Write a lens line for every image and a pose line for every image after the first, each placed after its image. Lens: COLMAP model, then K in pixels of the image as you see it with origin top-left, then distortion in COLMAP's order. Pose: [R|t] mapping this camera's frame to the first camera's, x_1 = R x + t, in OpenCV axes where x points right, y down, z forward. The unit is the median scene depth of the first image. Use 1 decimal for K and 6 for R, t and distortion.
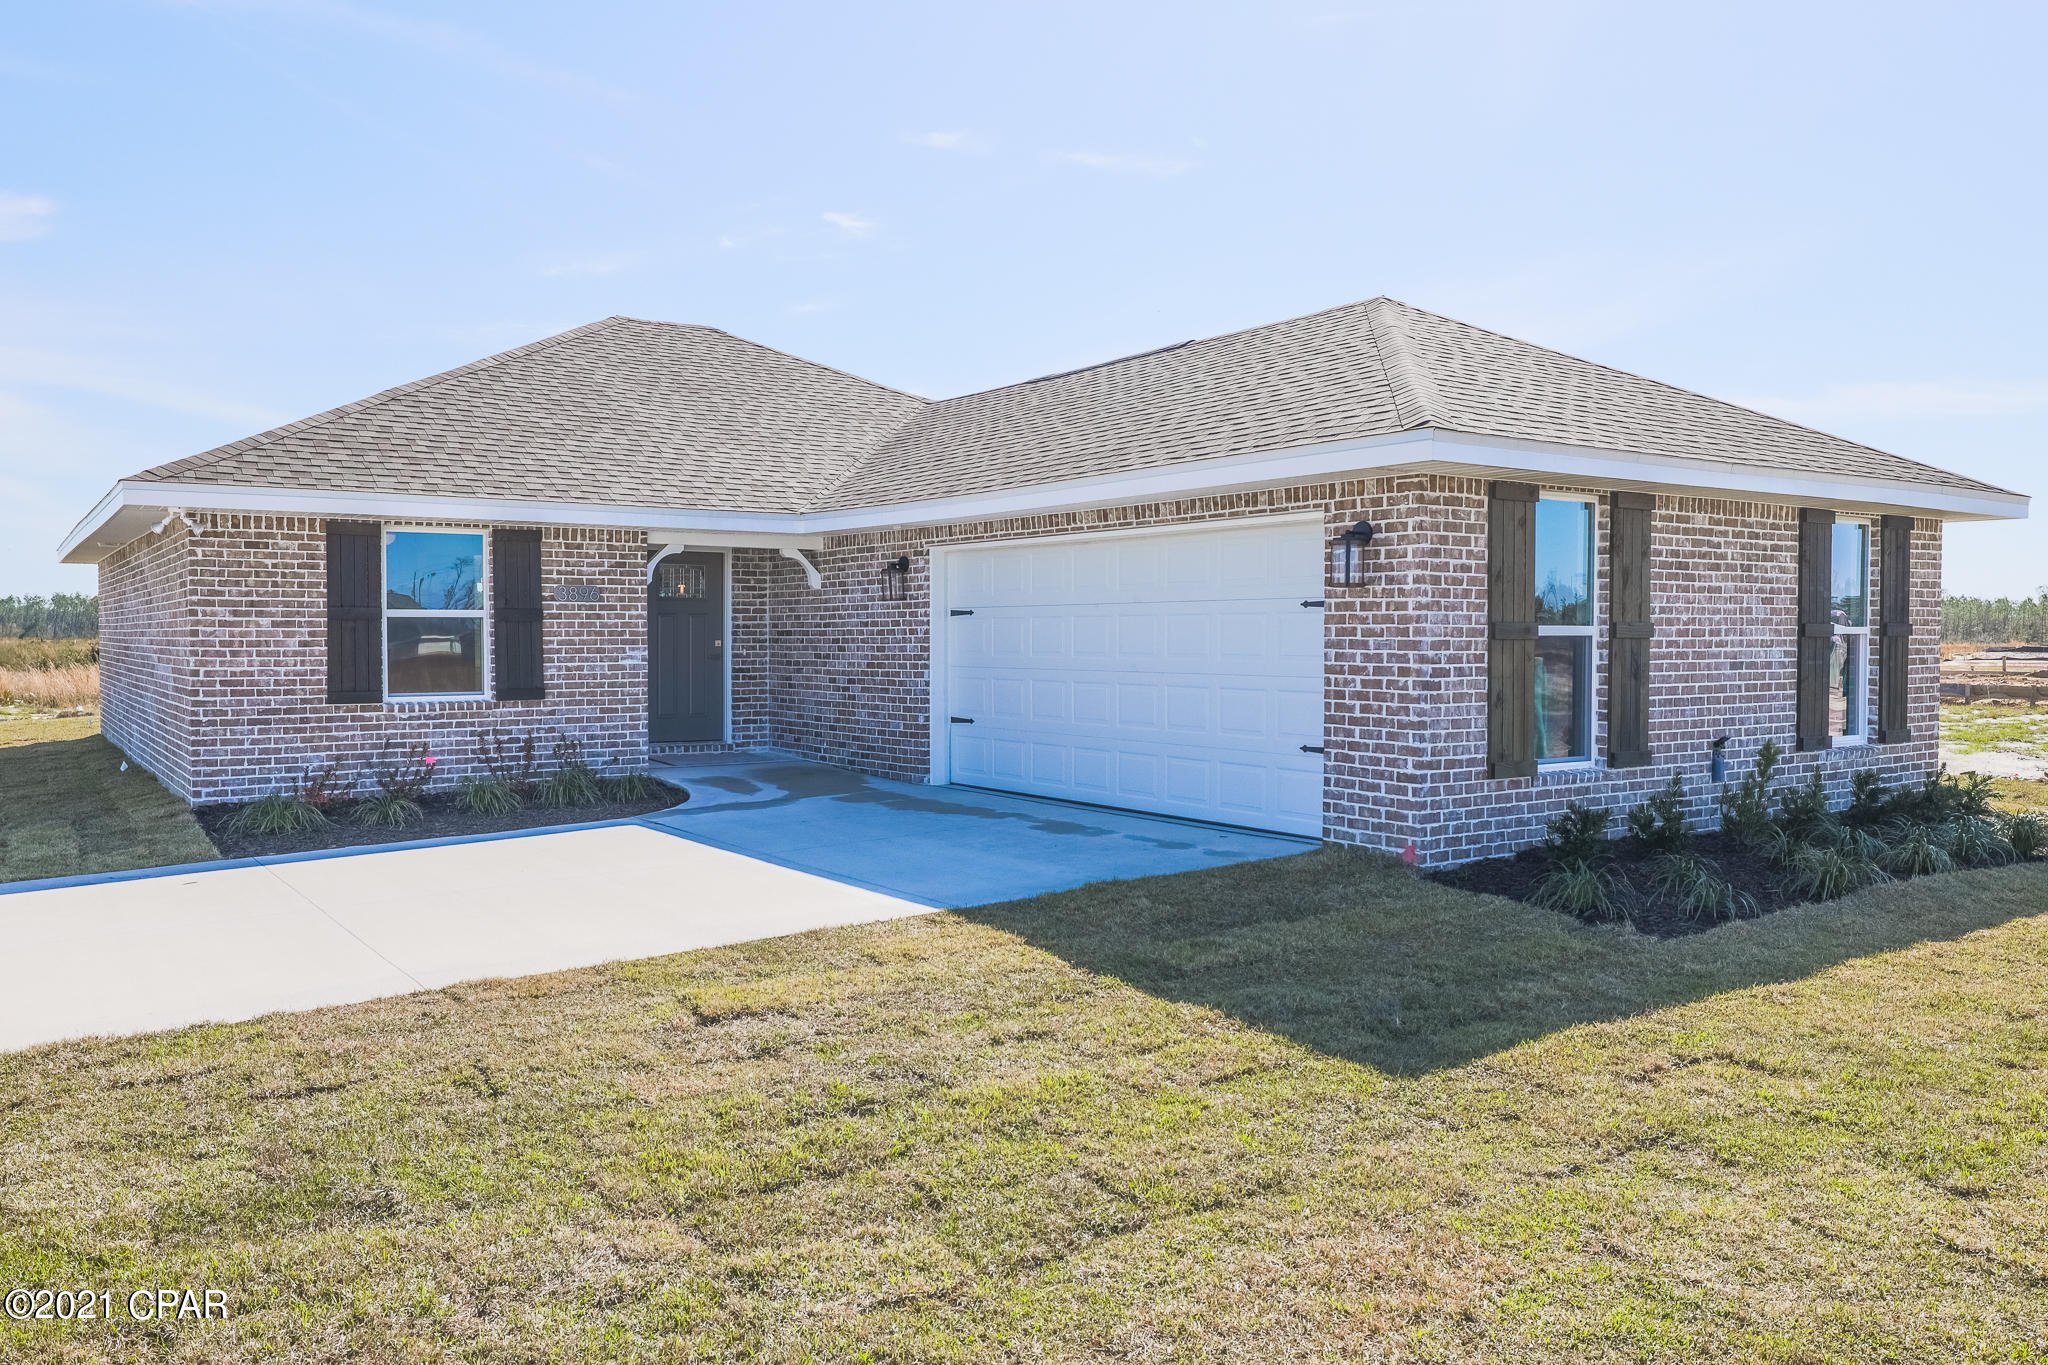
lens RADIAL K [[1479.2, 0, 1024.0], [0, 1479.2, 682.5], [0, 0, 1]] dist [0.003304, 0.002515]
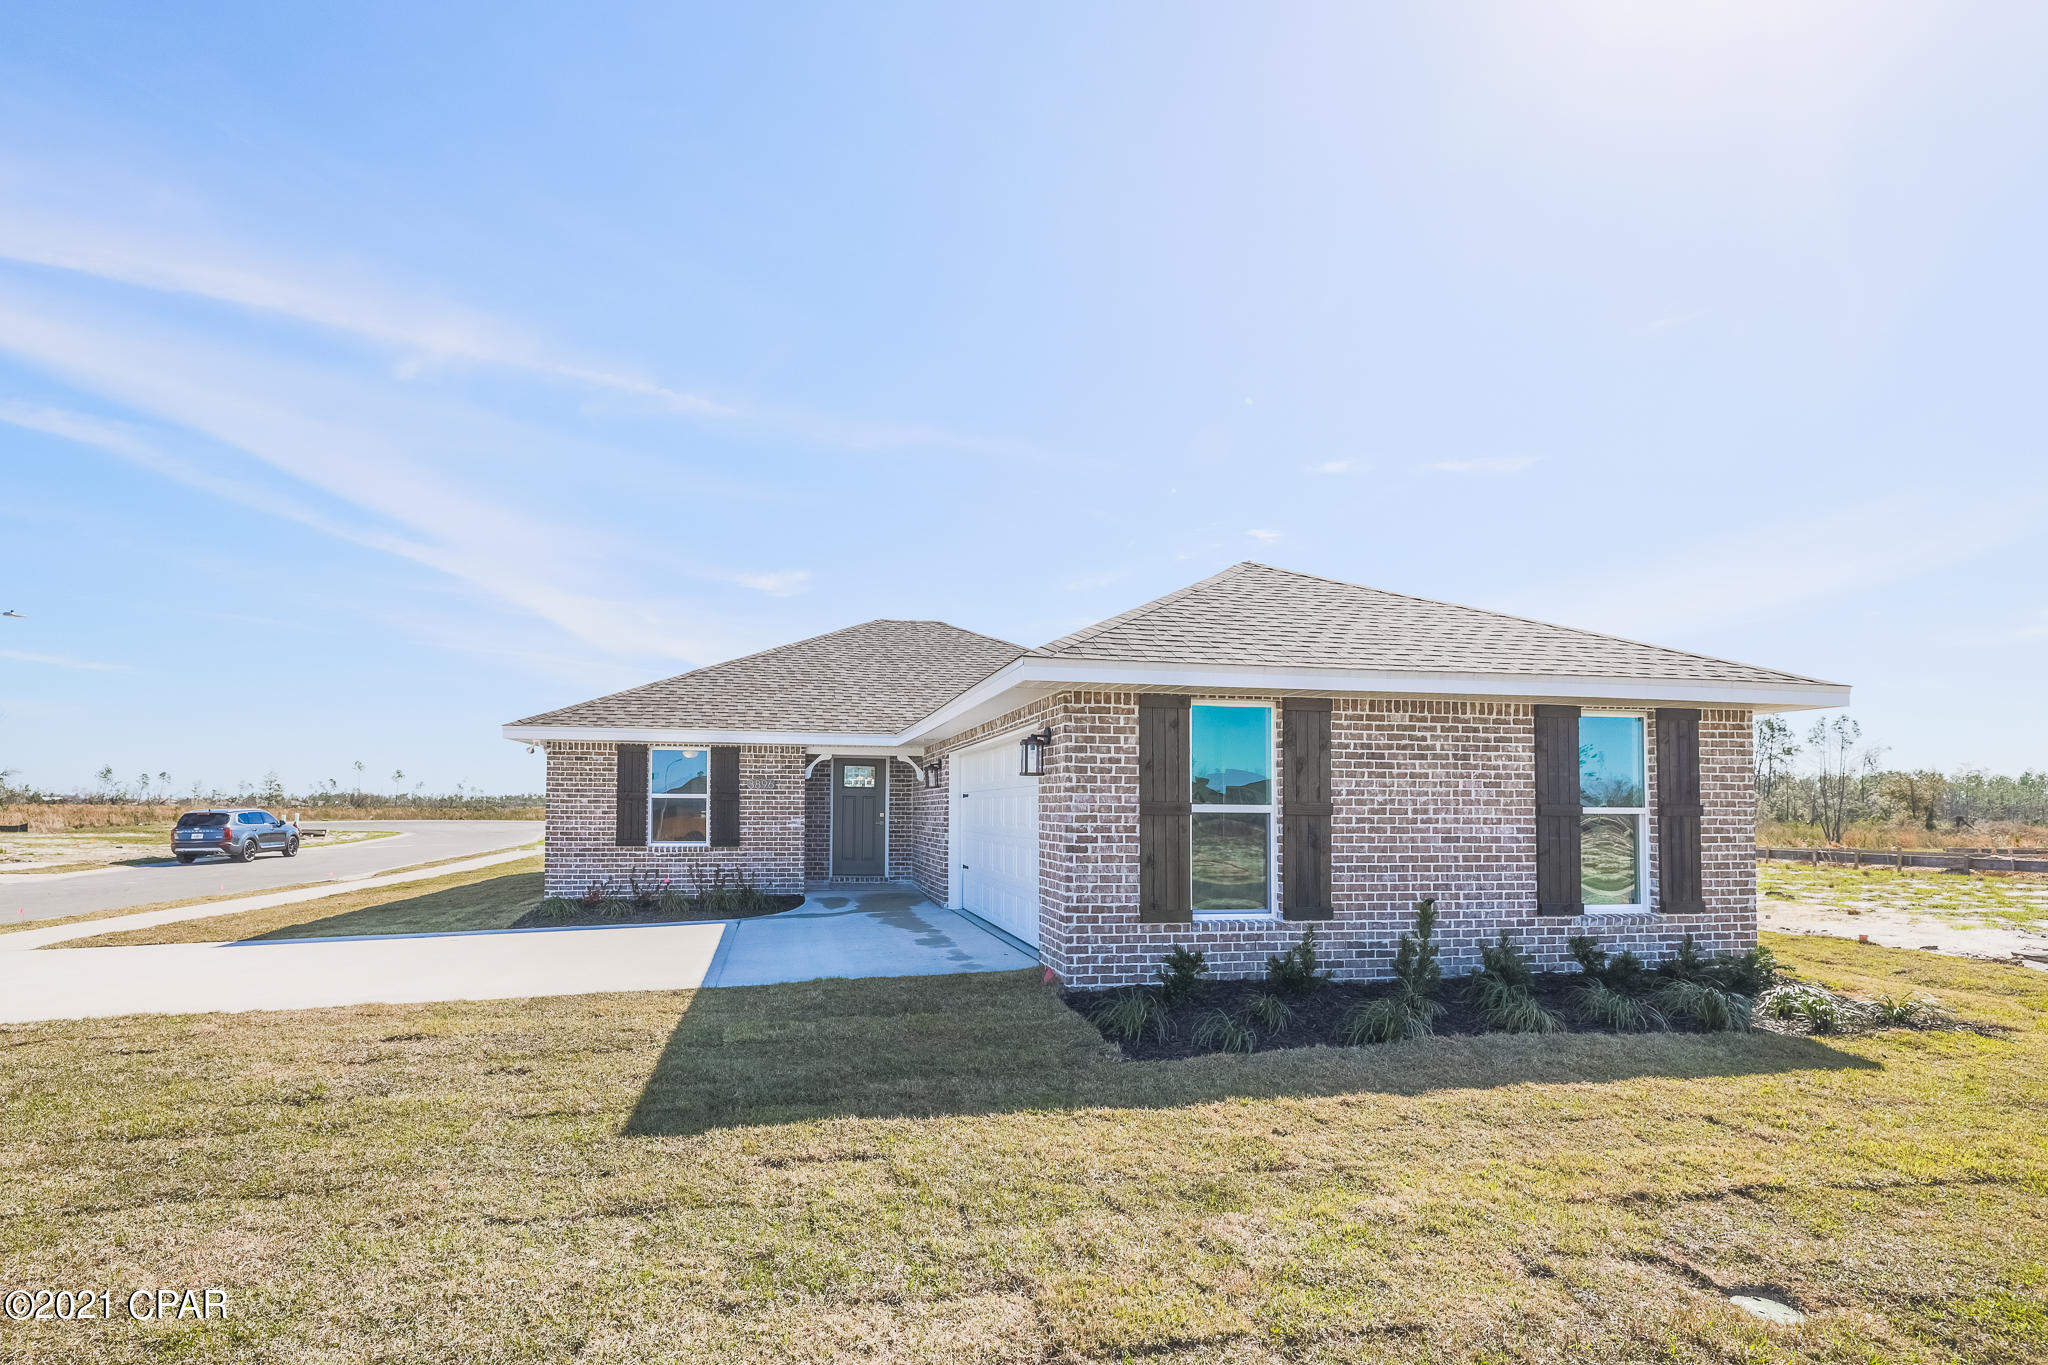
lens RADIAL K [[932.1, 0, 964.1], [0, 932.1, 785.9], [0, 0, 1]] dist [-0.000179, -0.000048]
pose [[0.912669, -0.004255, -0.408677, 0.374912], [-0.020236, 0.998249, -0.055586, -0.004246], [0.408198, 0.059001, 0.910985, 0.139547]]
